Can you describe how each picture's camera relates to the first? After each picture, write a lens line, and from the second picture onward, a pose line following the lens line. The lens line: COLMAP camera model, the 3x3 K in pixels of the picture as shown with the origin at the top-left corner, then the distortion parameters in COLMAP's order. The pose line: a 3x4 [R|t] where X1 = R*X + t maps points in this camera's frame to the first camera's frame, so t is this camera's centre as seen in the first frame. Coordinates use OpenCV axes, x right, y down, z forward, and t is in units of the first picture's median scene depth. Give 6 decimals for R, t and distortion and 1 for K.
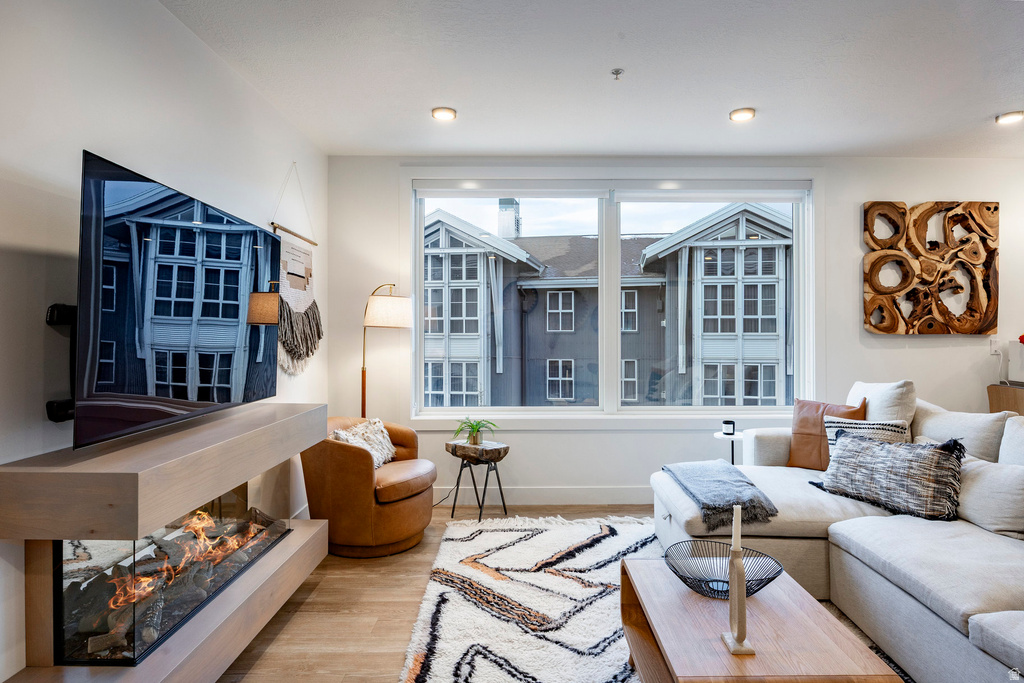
lens RADIAL K [[584.9, 0, 531.6], [0, 584.9, 330.1], [0, 0, 1]] dist [-0.010237, 0.001261]
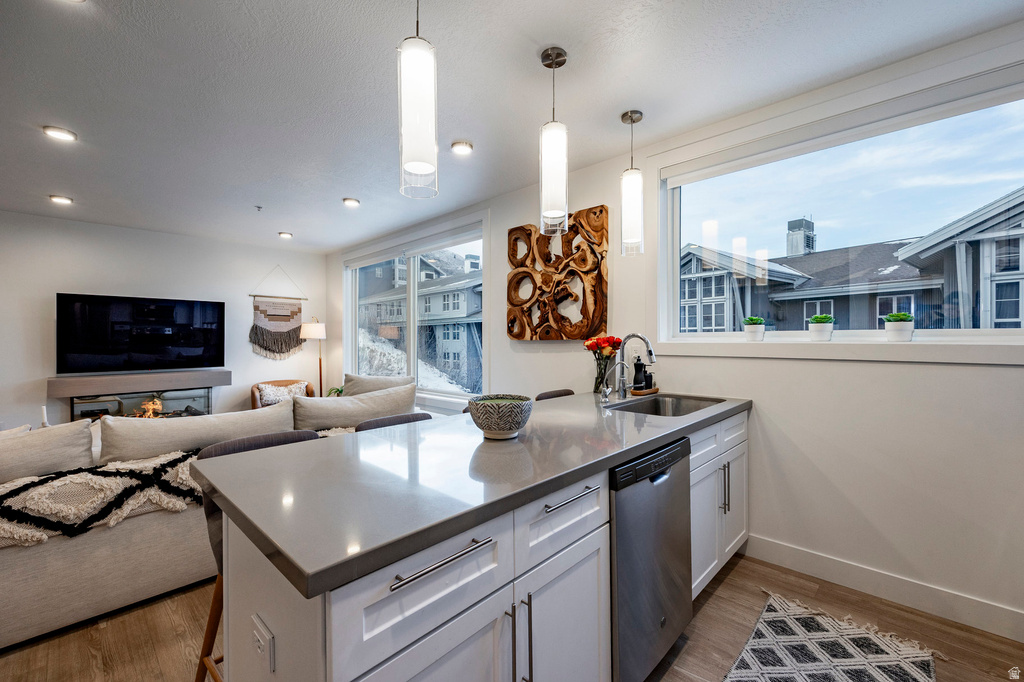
lens RADIAL K [[420.4, 0, 517.3], [0, 420.4, 340.4], [0, 0, 1]] dist [0.002444, 0.000217]
pose [[0.725111, -0.003708, -0.688622, 1.186221], [0.007049, 0.999973, 0.002038, 0.005522], [0.688596, -0.006332, 0.725118, 0.386528]]
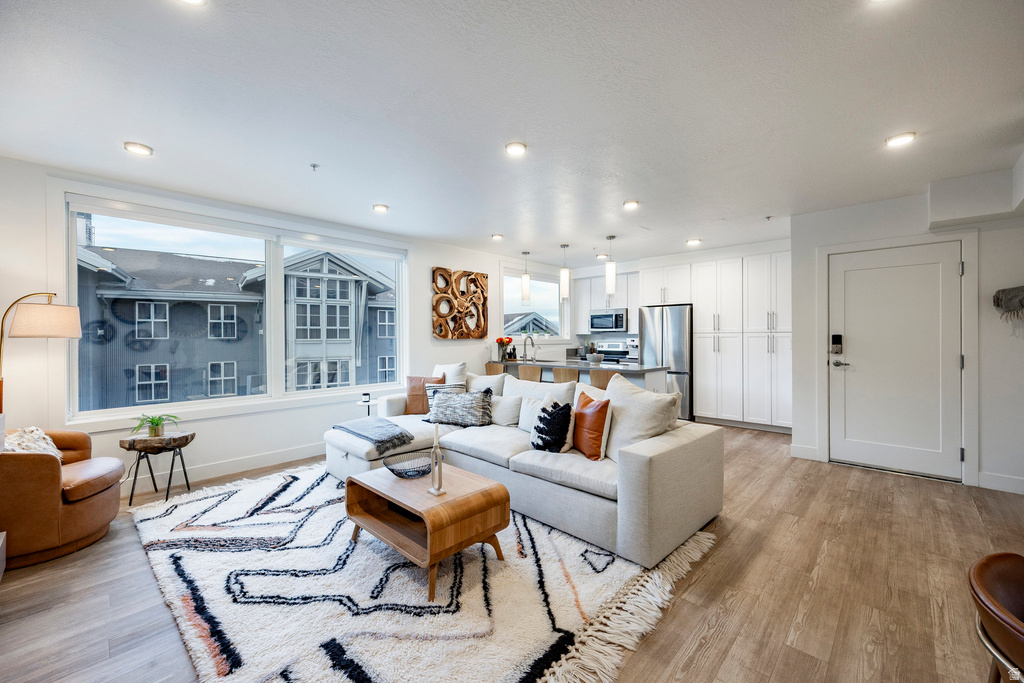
lens RADIAL K [[406.7, 0, 506.9], [0, 406.7, 337.0], [0, 0, 1]] dist [0.005300, -0.000404]
pose [[0.704040, -0.003849, 0.710150, -0.171906], [0.003591, 0.999992, 0.001860, -0.000887], [-0.710152, 0.001240, 0.704048, -0.061442]]
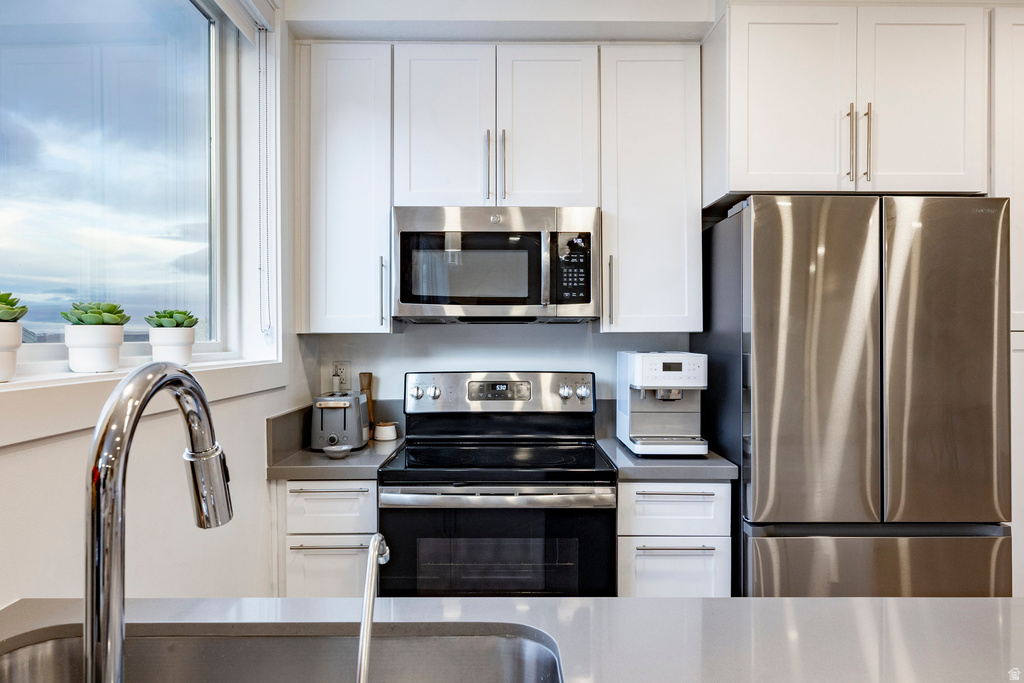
lens RADIAL K [[699.3, 0, 506.9], [0, 699.3, 335.9], [0, 0, 1]] dist [-0.004385, 0.007171]
pose [[-0.000107, -0.002774, 0.999996, 0.766480], [0.000064, 0.999996, 0.002774, -0.007244], [-1.000000, 0.000065, -0.000106, 0.835706]]
